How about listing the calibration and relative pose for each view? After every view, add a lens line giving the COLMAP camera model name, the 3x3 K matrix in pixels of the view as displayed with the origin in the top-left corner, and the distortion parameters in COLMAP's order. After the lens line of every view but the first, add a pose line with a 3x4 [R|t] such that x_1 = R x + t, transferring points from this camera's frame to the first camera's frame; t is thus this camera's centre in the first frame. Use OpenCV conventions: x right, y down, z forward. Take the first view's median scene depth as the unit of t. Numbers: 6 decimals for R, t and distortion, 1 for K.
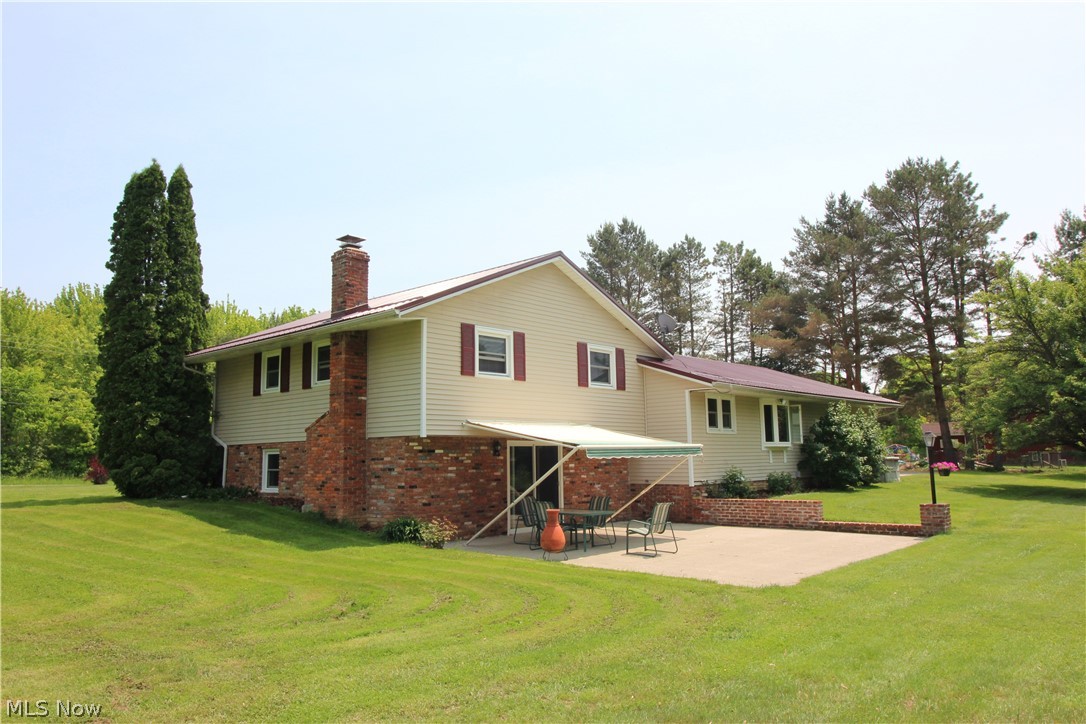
lens RADIAL K [[770.6, 0, 542.0], [0, 770.6, 361.2], [0, 0, 1]] dist [0.003897, 0.008318]
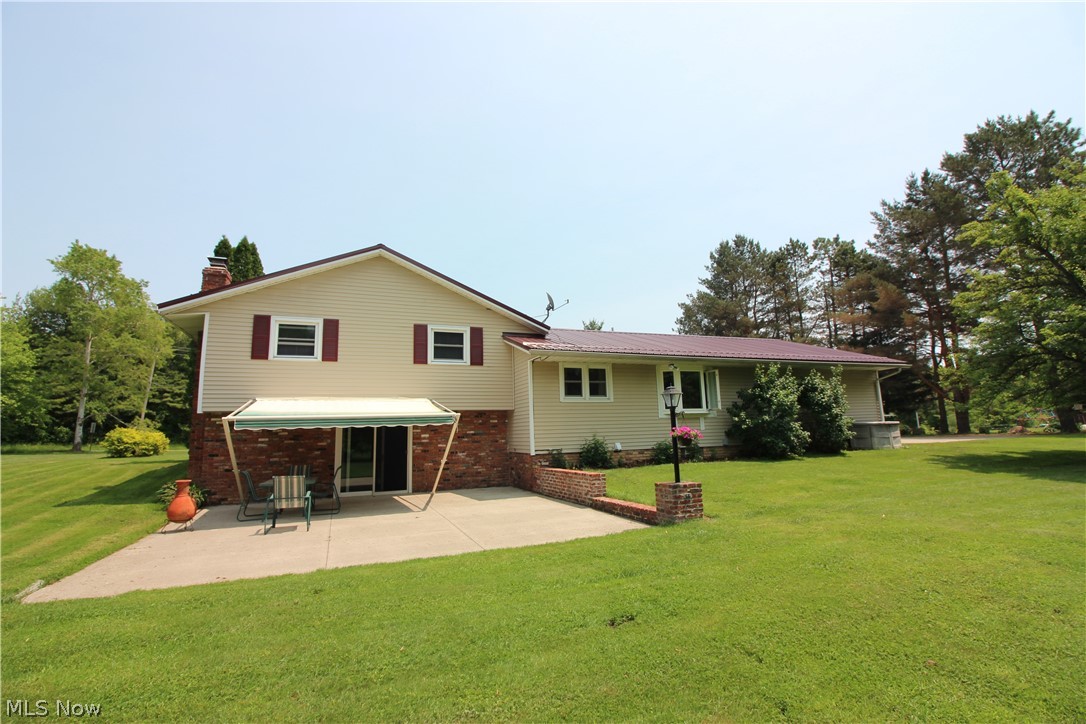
lens RADIAL K [[504.7, 0, 542.4], [0, 504.7, 359.4], [0, 0, 1]] dist [-0.015221, -0.003032]
pose [[0.897933, -0.076136, -0.433496, 0.413449], [0.069750, 0.997094, -0.030644, 0.048279], [0.434569, -0.002720, 0.900634, 0.340339]]
